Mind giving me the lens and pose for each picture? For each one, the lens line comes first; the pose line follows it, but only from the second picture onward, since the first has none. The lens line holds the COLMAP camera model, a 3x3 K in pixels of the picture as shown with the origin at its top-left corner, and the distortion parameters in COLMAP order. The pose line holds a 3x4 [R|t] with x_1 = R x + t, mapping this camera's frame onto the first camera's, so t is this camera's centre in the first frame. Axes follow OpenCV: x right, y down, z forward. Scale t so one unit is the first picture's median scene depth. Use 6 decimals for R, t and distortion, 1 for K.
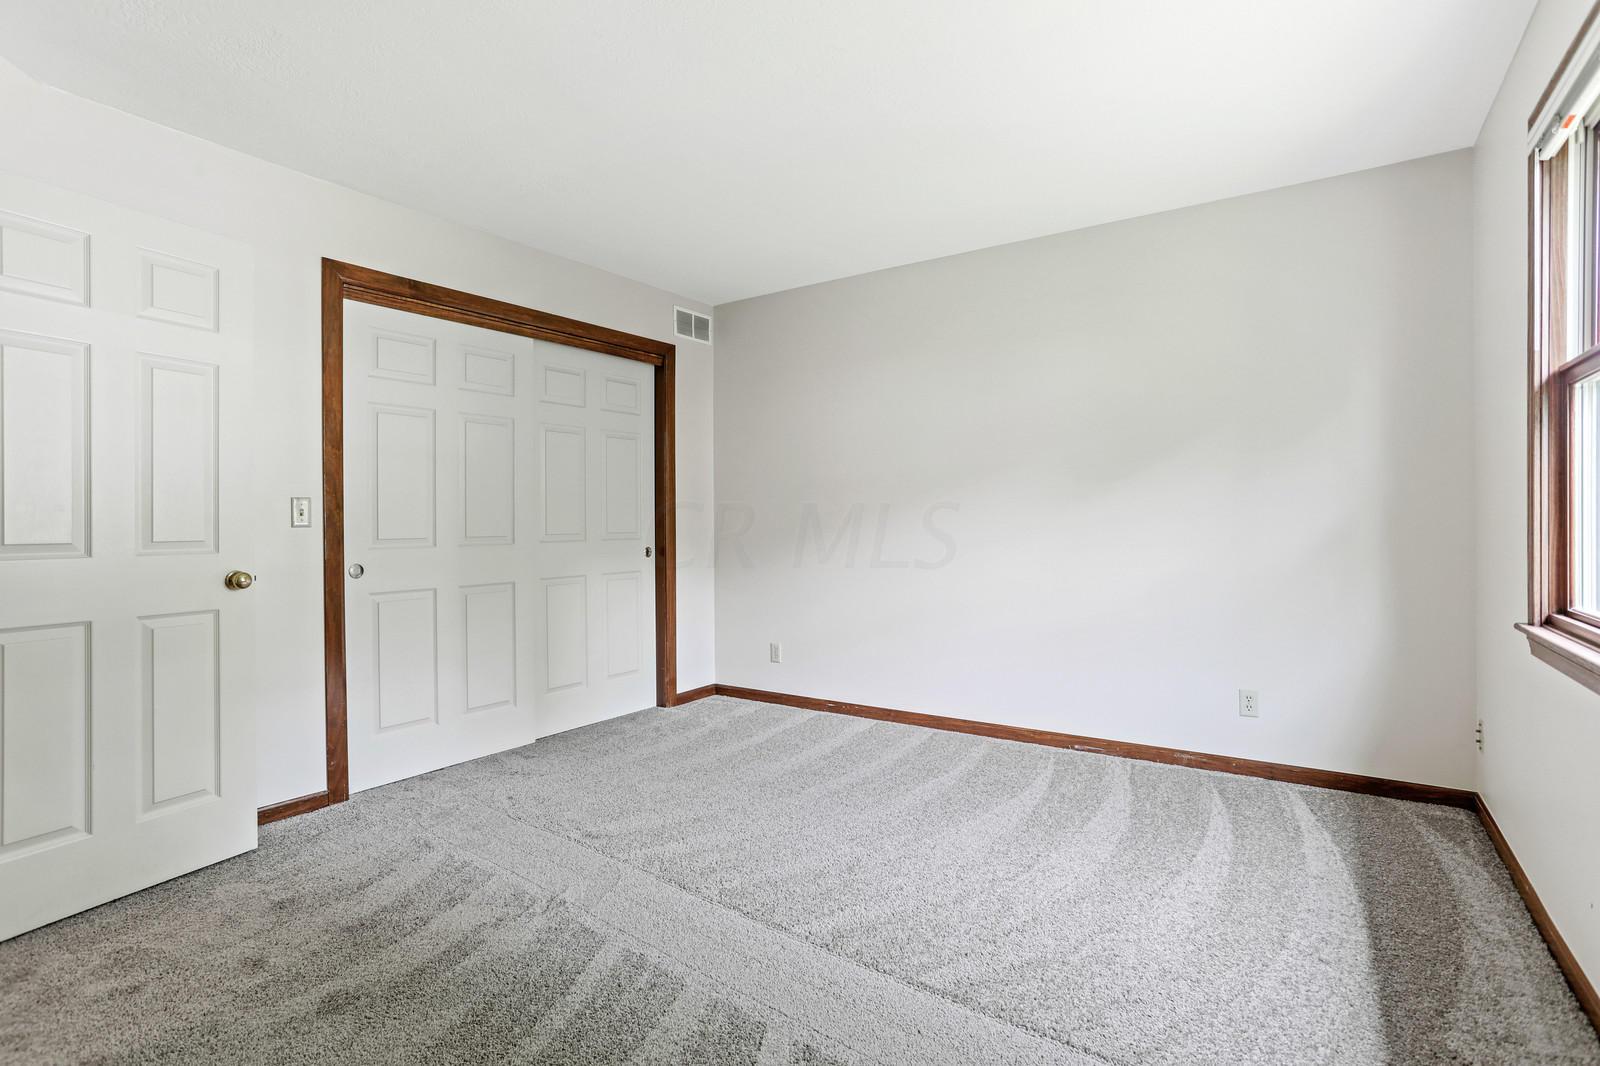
lens RADIAL K [[770.4, 0, 798.3], [0, 770.4, 522.7], [0, 0, 1]] dist [-0.061422, 0.032679]
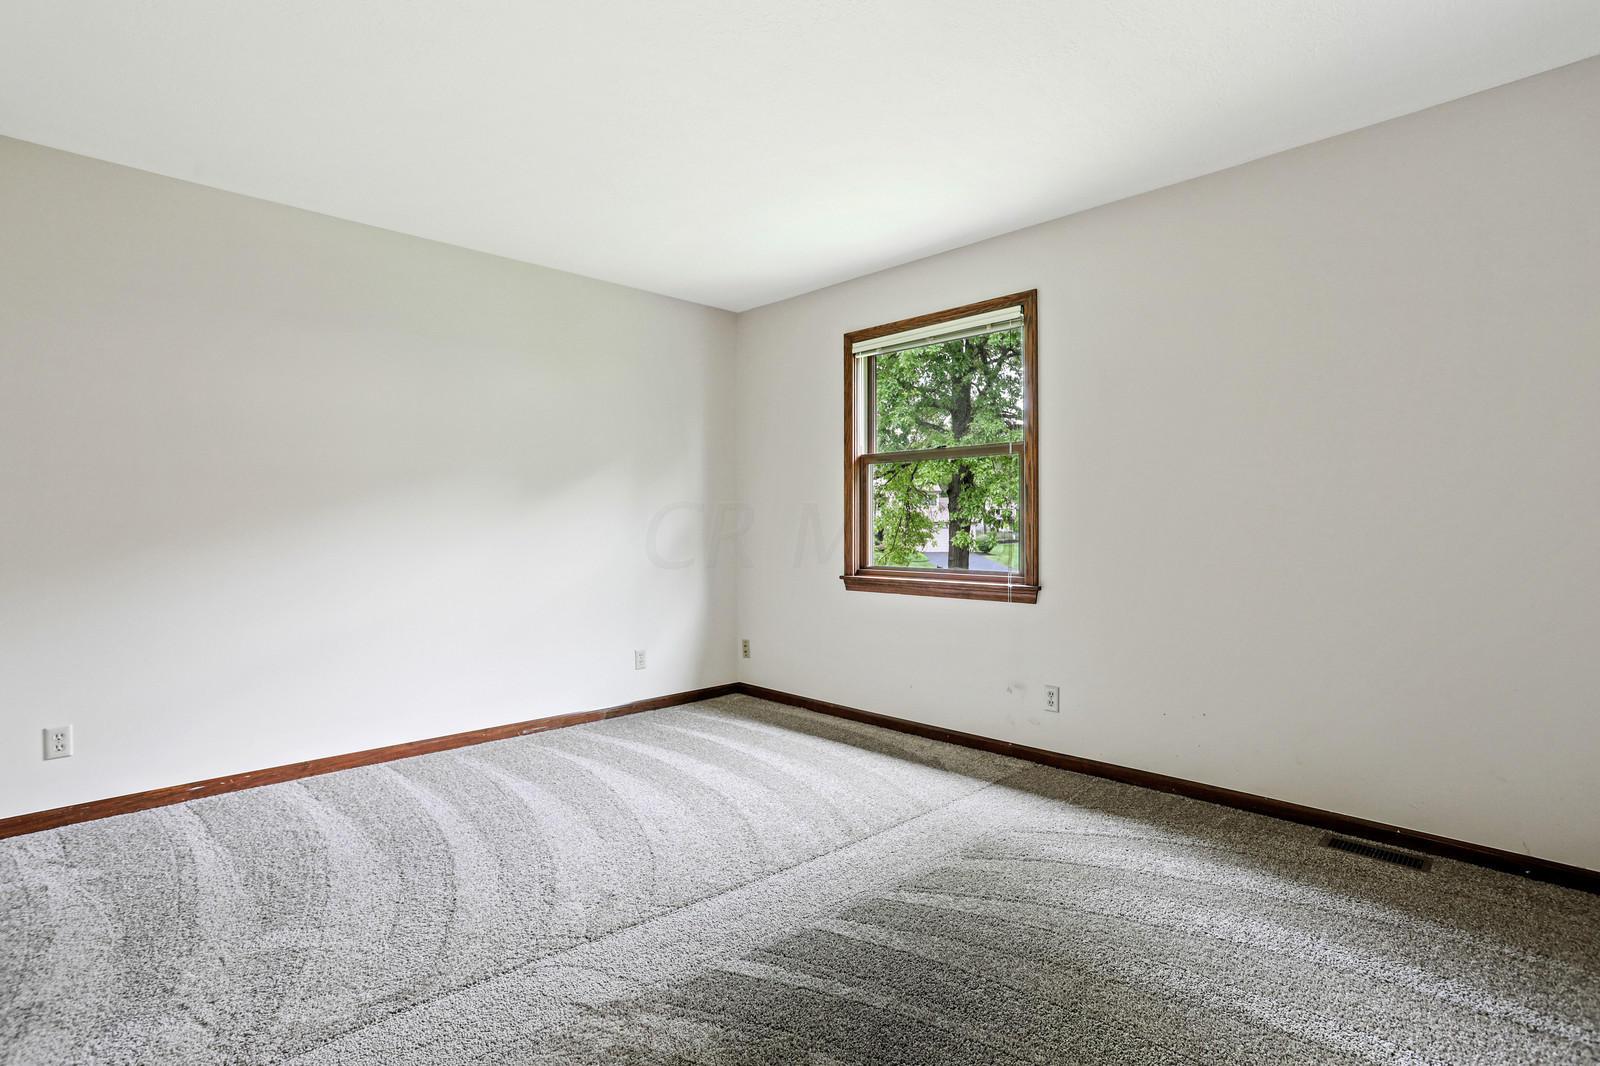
lens RADIAL K [[770.4, 0, 798.3], [0, 770.4, 522.7], [0, 0, 1]] dist [-0.061422, 0.032679]
pose [[0.184814, 0.008755, 0.982735, -0.735666], [0.001478, 0.999957, -0.009186, 0.002863], [-0.982772, 0.003150, 0.184793, 0.460544]]
